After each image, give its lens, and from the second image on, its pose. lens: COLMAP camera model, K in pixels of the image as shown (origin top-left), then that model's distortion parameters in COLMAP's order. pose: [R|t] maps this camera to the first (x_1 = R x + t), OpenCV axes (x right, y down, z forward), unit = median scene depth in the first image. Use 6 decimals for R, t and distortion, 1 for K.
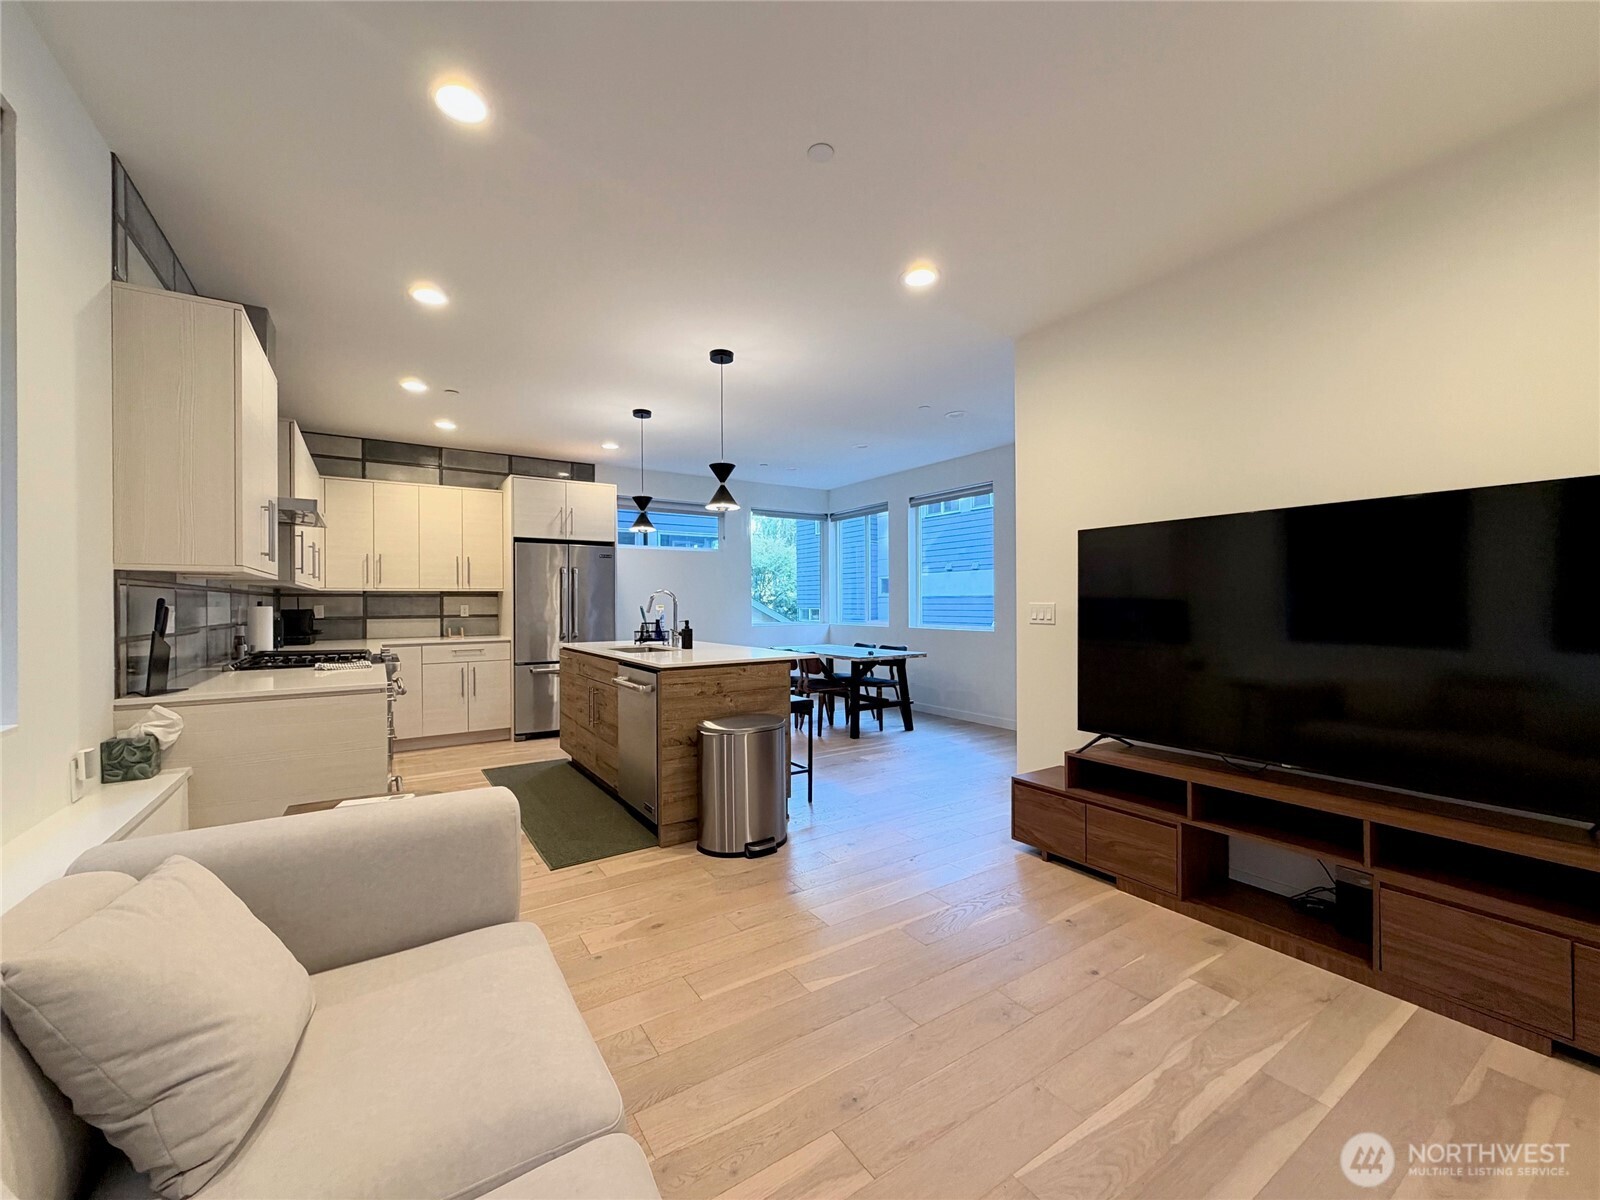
lens RADIAL K [[647.5, 0, 801.7], [0, 647.5, 603.2], [0, 0, 1]] dist [0.002265, 0.000287]
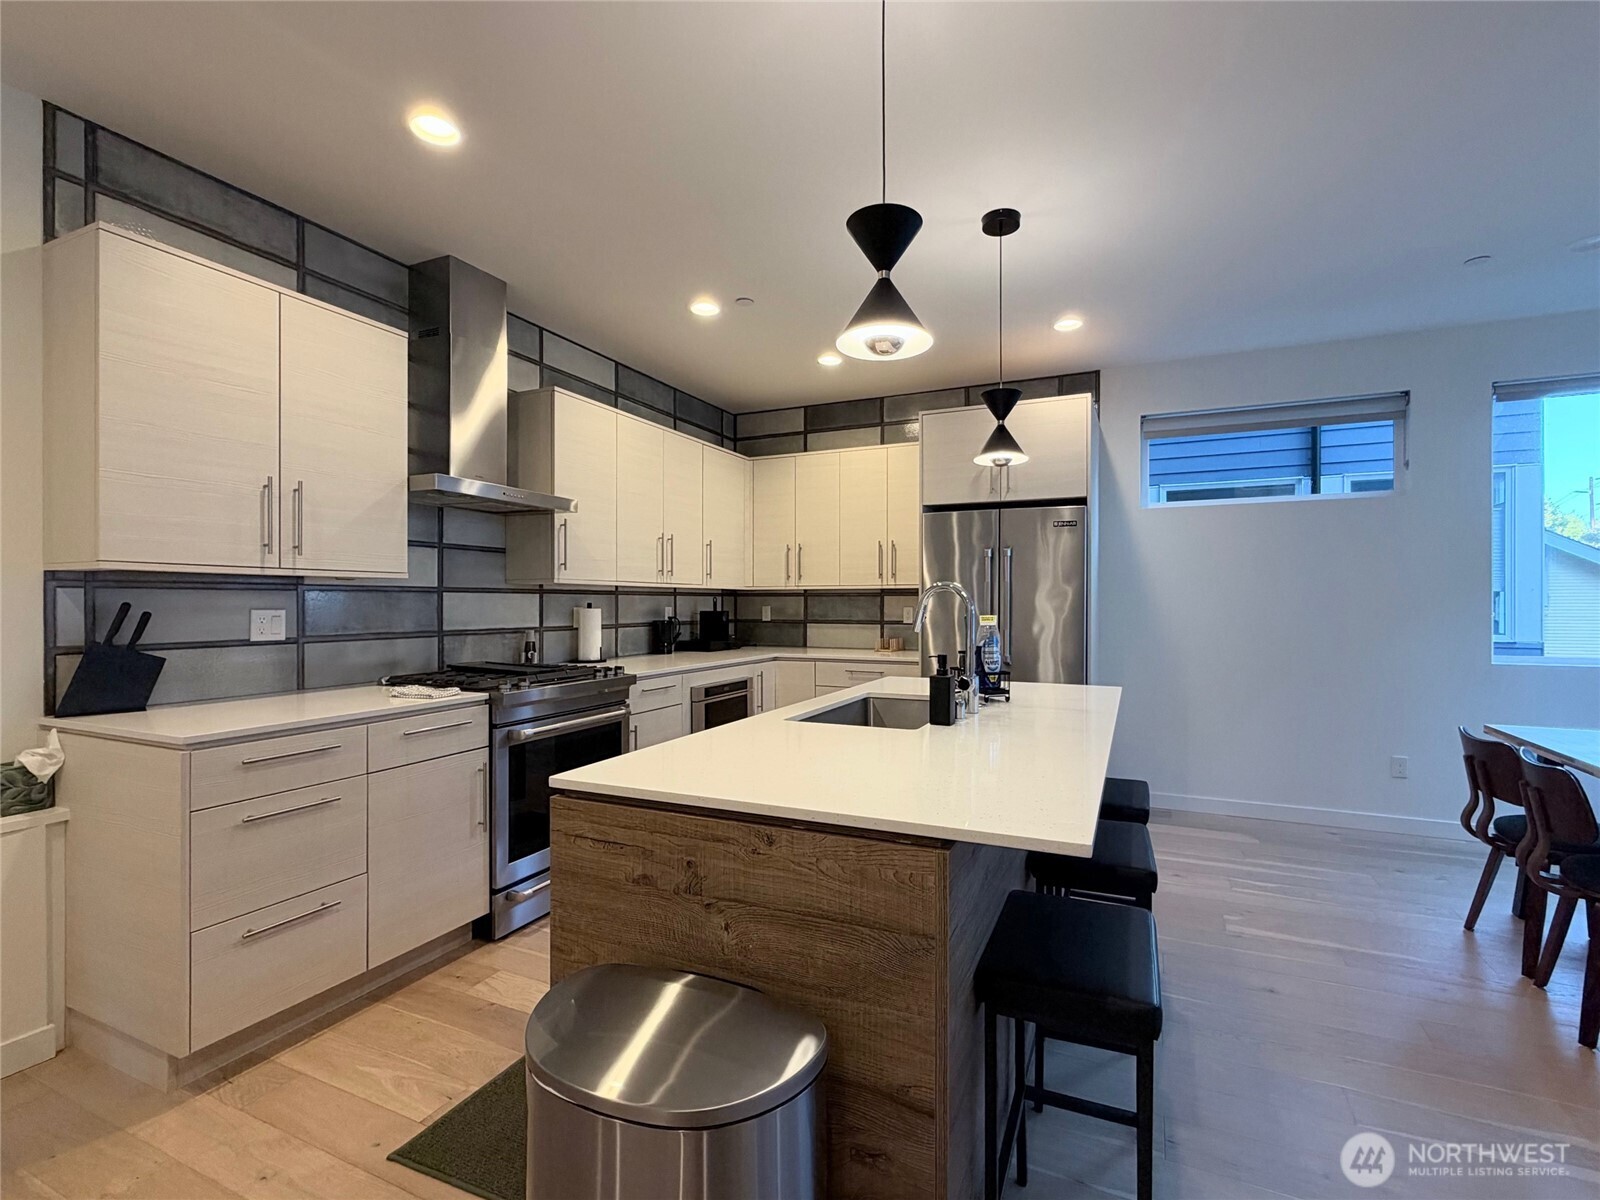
lens RADIAL K [[735.8, 0, 811.0], [0, 735.8, 604.5], [0, 0, 1]] dist [0.000567, -0.000606]
pose [[0.527228, 0.009191, -0.849674, 0.157517], [-0.005246, 0.999958, 0.007562, -0.008092], [0.849708, 0.000470, 0.527254, 0.606010]]
